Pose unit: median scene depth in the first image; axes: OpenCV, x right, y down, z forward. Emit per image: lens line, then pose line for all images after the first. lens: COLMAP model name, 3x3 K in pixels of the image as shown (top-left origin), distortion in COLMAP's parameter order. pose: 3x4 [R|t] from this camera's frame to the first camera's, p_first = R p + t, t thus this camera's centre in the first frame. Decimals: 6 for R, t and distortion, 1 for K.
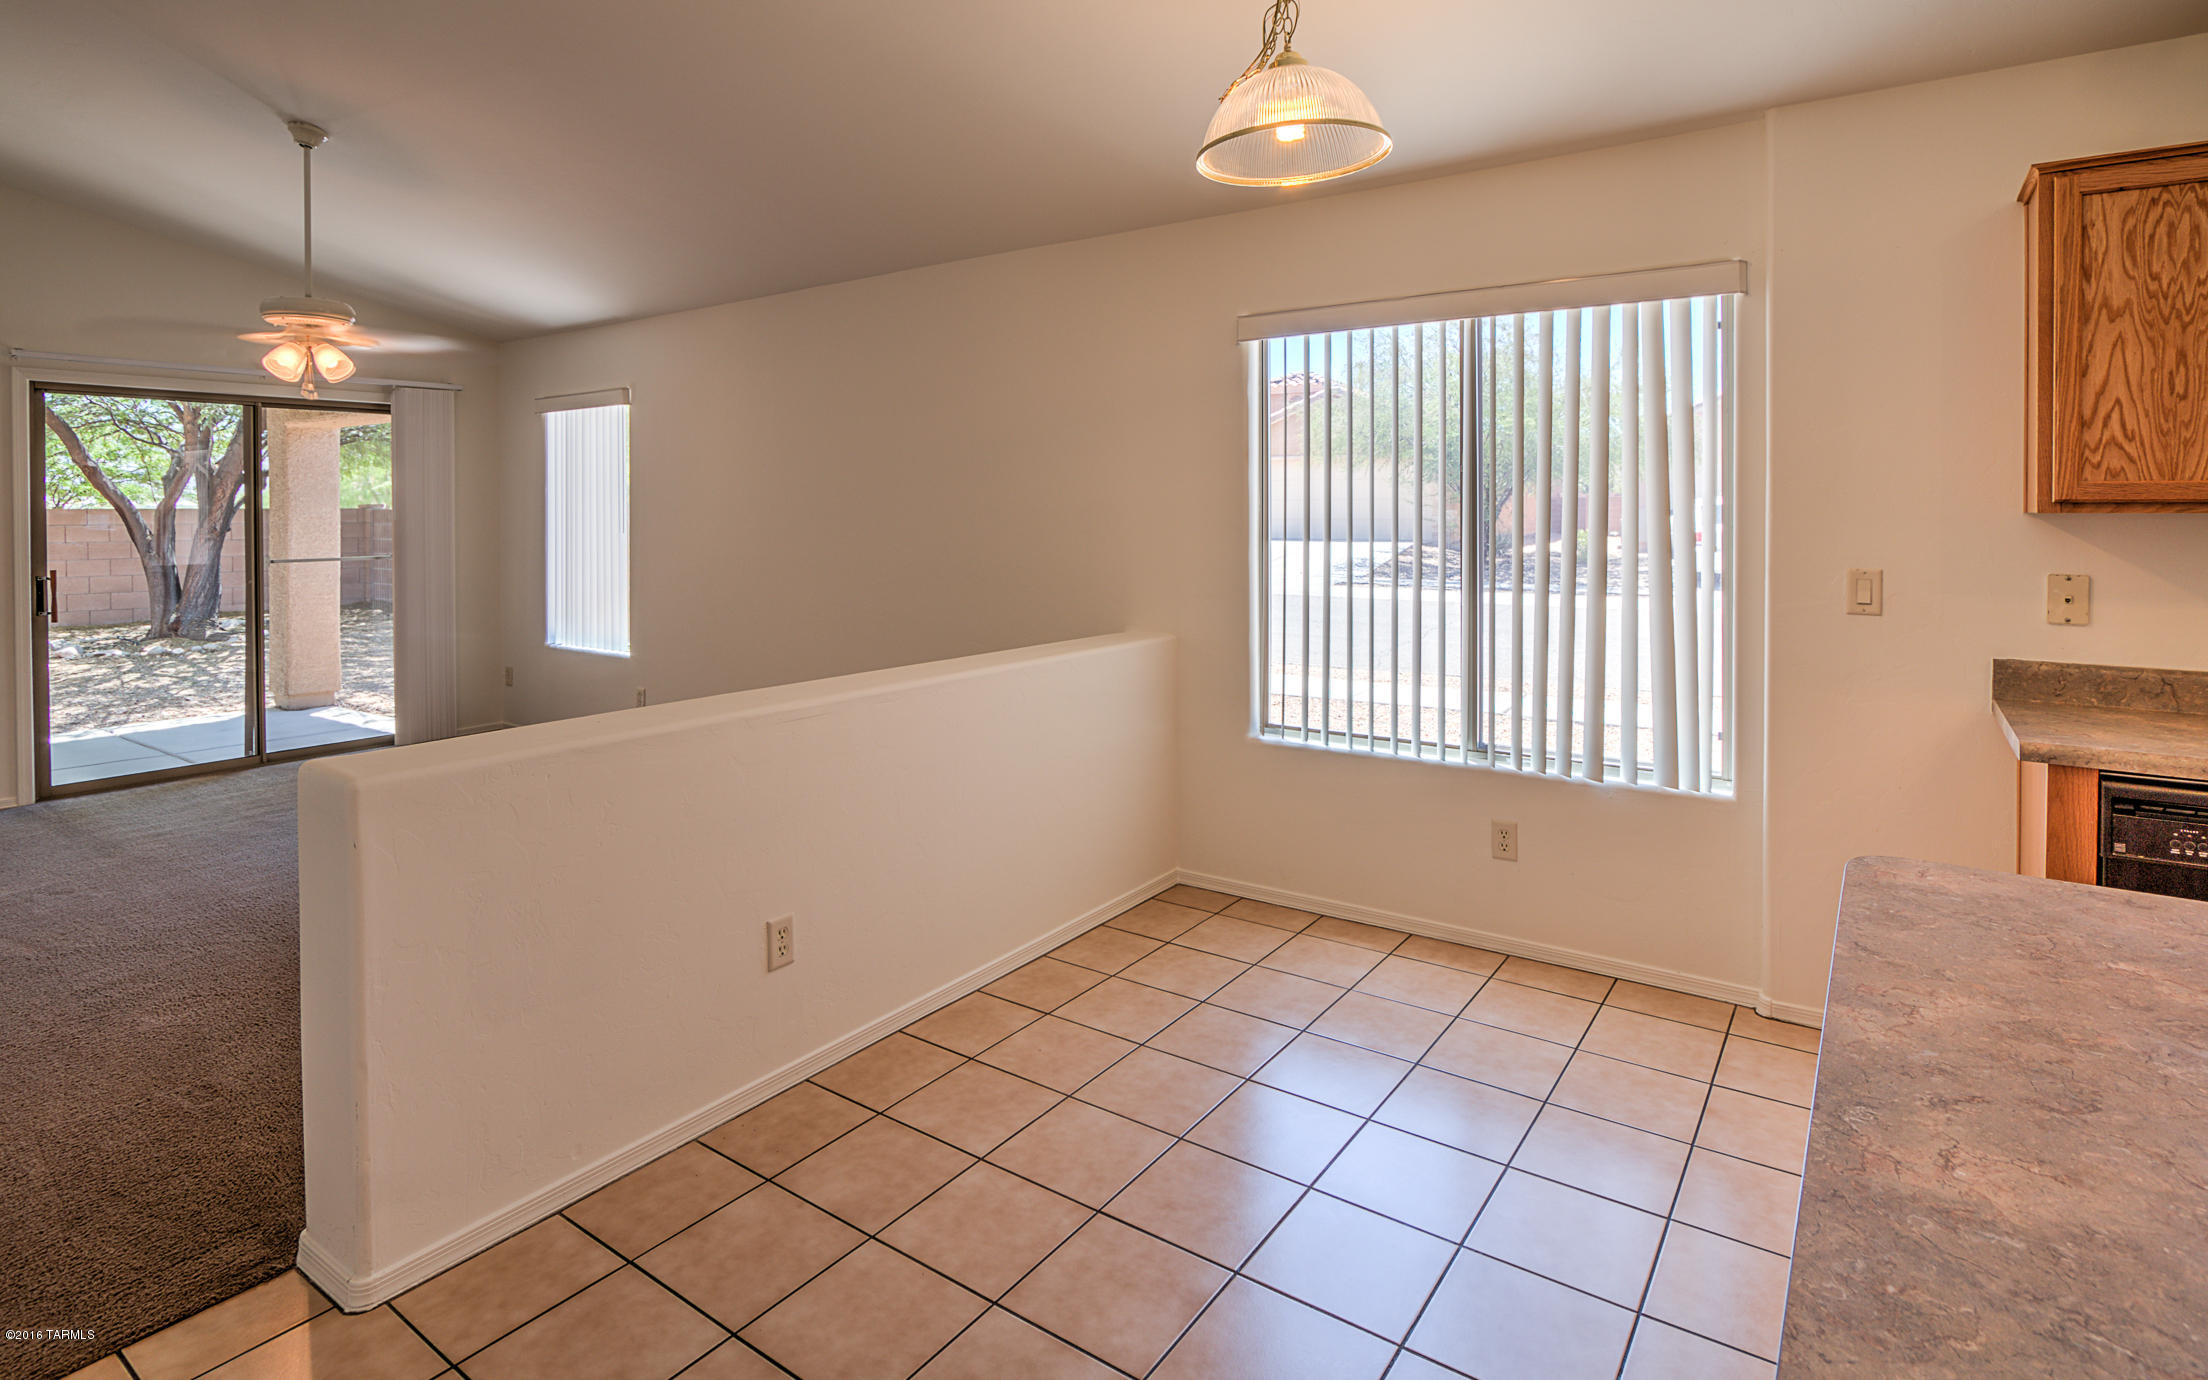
lens RADIAL K [[1097.3, 0, 1140.4], [0, 1097.3, 515.8], [0, 0, 1]] dist [-0.006288, -0.000555]
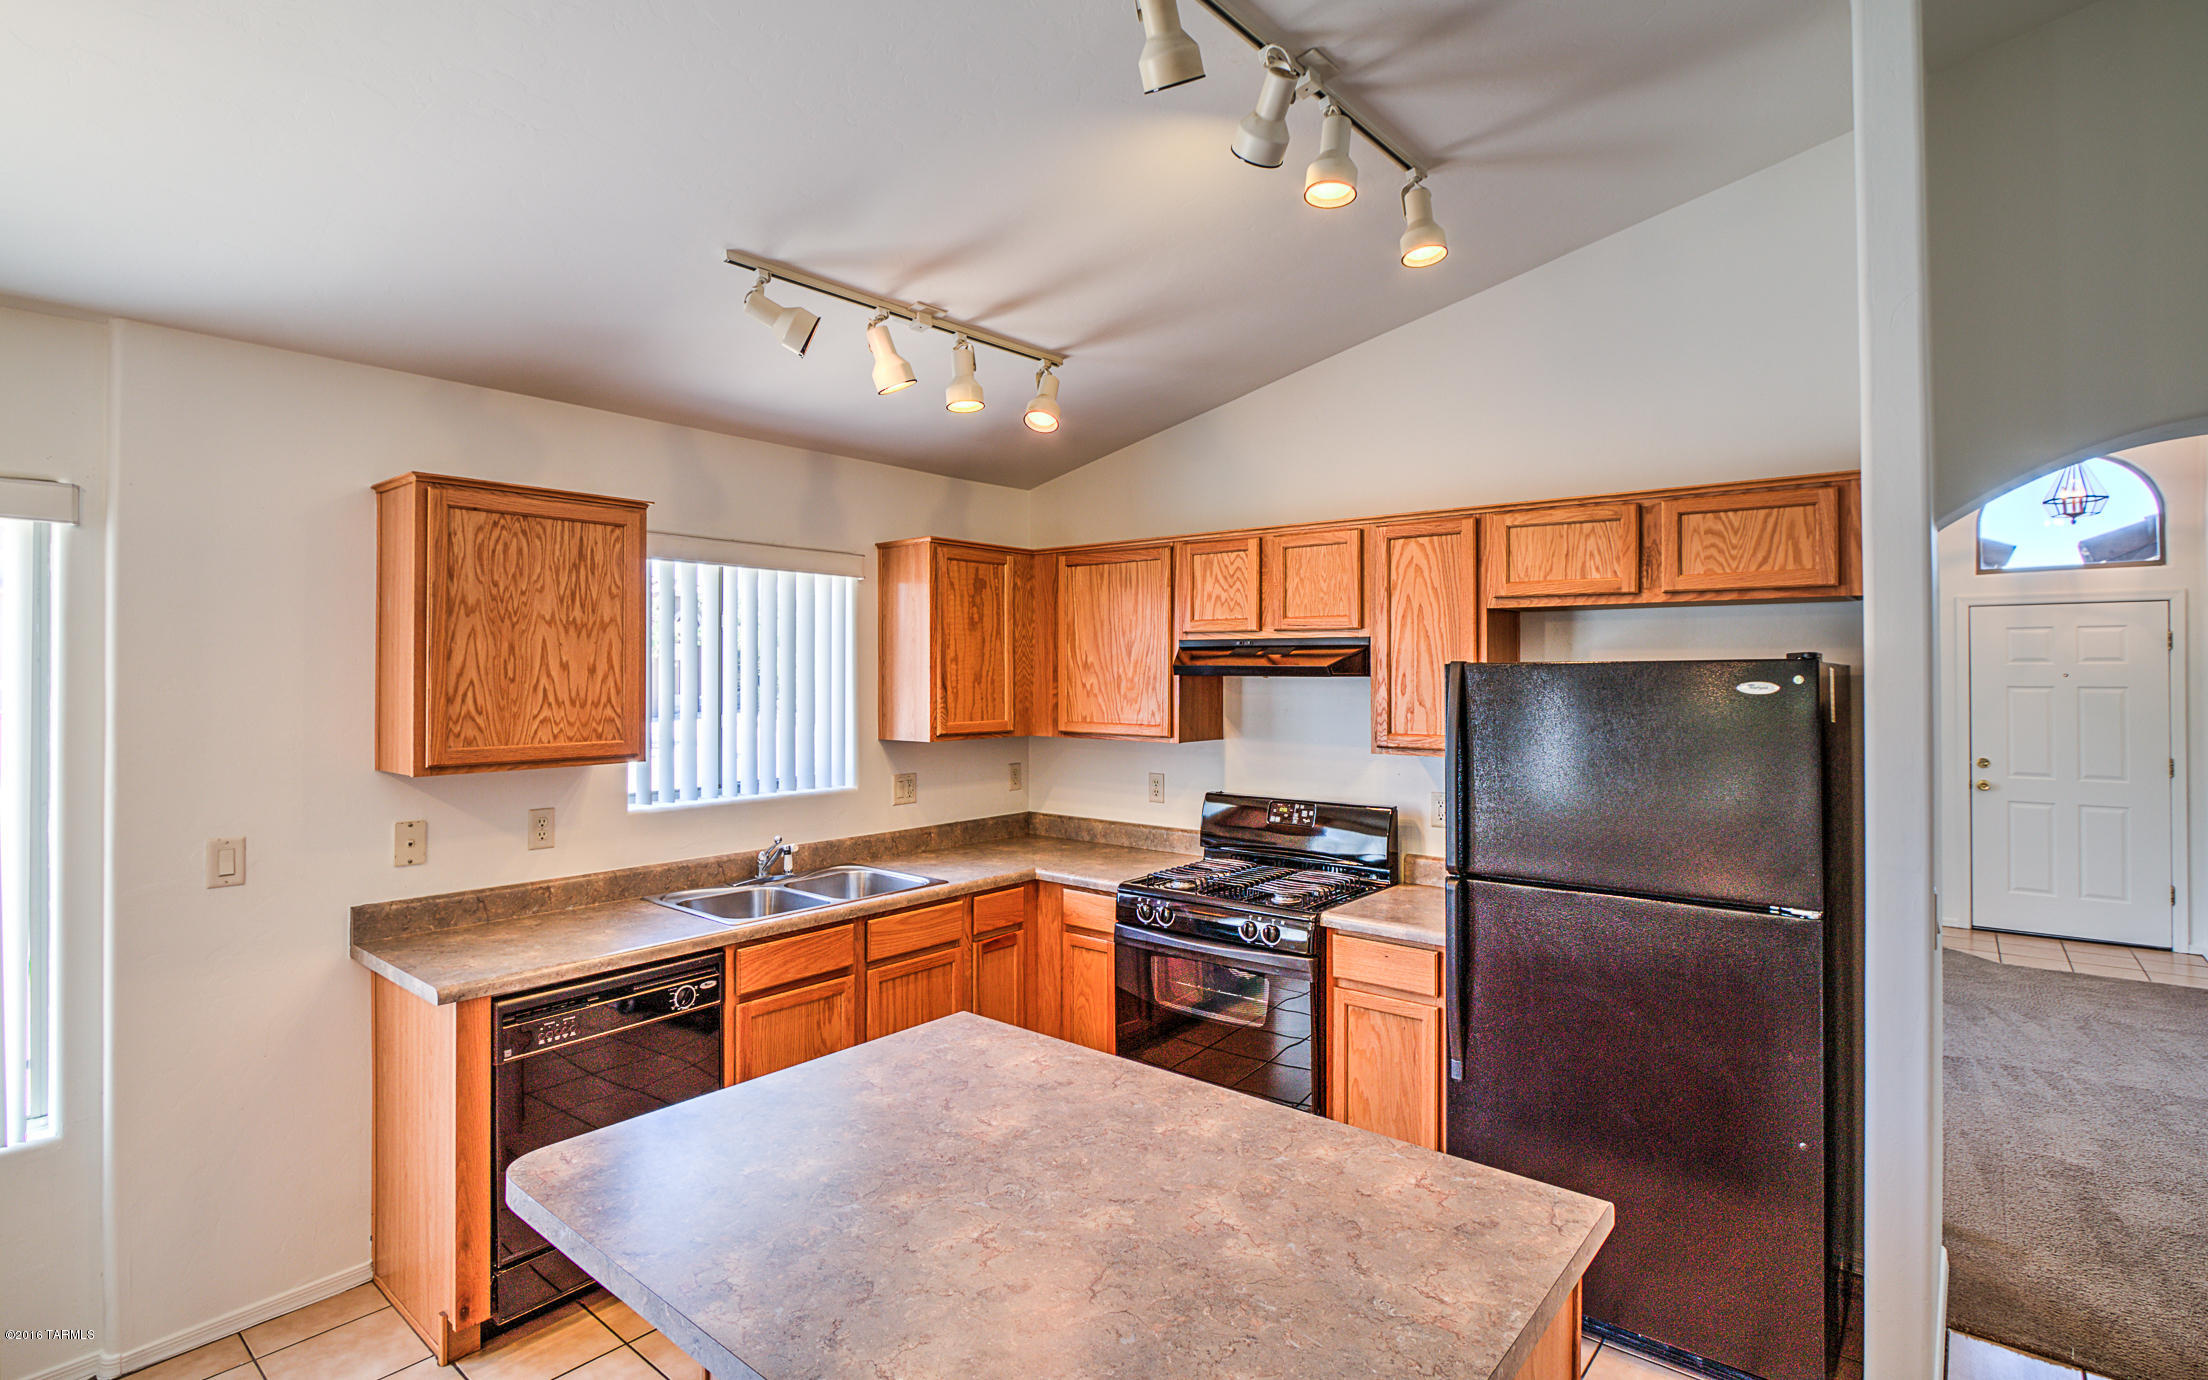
lens RADIAL K [[1097.3, 0, 1053.1], [0, 1097.3, 654.0], [0, 0, 1]] dist [-0.006288, -0.000555]
pose [[0.127297, 0.006985, 0.991840, -0.229673], [0.006211, 0.999950, -0.007839, -0.120239], [-0.991845, 0.007159, 0.127247, 0.196848]]
